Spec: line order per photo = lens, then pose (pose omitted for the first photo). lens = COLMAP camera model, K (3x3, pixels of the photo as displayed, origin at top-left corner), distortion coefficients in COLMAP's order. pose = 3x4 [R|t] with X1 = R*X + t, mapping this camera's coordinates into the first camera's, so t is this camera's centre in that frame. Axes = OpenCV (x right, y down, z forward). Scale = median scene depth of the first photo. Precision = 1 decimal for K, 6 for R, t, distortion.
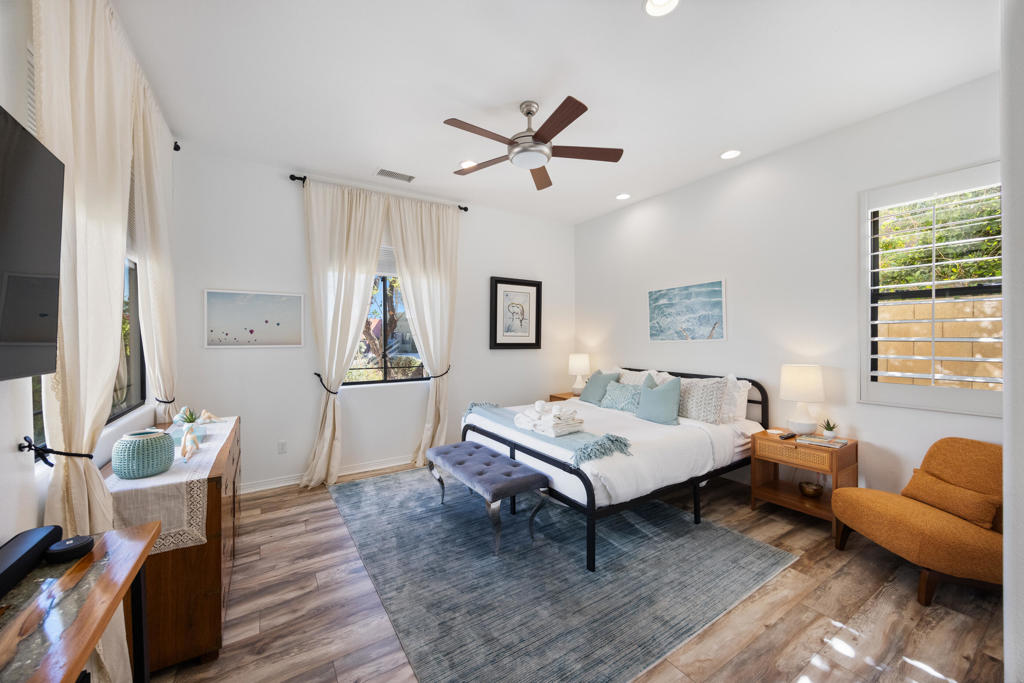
lens RADIAL K [[389.3, 0, 521.0], [0, 389.3, 332.5], [0, 0, 1]] dist [-0.000525, 0.000020]
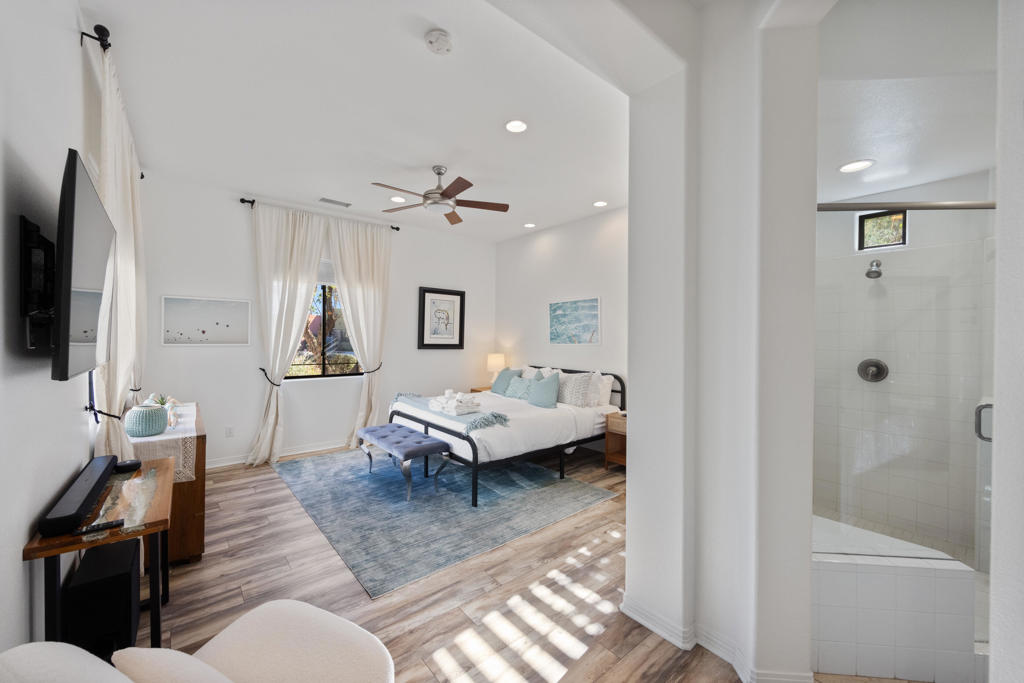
lens RADIAL K [[399.5, 0, 516.1], [0, 399.5, 333.4], [0, 0, 1]] dist [0.002349, 0.000153]
pose [[0.993176, 0.015751, 0.115559, 0.109640], [-0.016241, 0.999863, 0.003306, -0.018906], [-0.115491, -0.005160, 0.993295, -0.331687]]
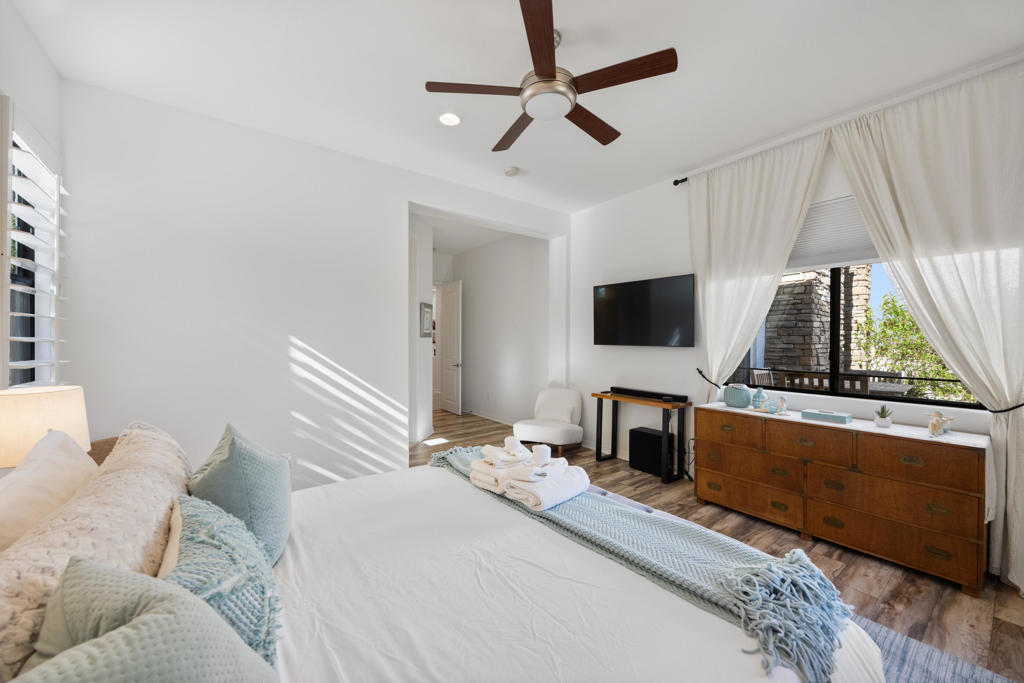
lens RADIAL K [[389.3, 0, 521.0], [0, 389.3, 332.5], [0, 0, 1]] dist [-0.000525, 0.000020]
pose [[-0.993739, 0.011863, -0.111091, 0.157603], [0.012655, 0.999899, -0.006428, -0.002673], [0.111004, -0.007794, -0.993789, 1.516157]]
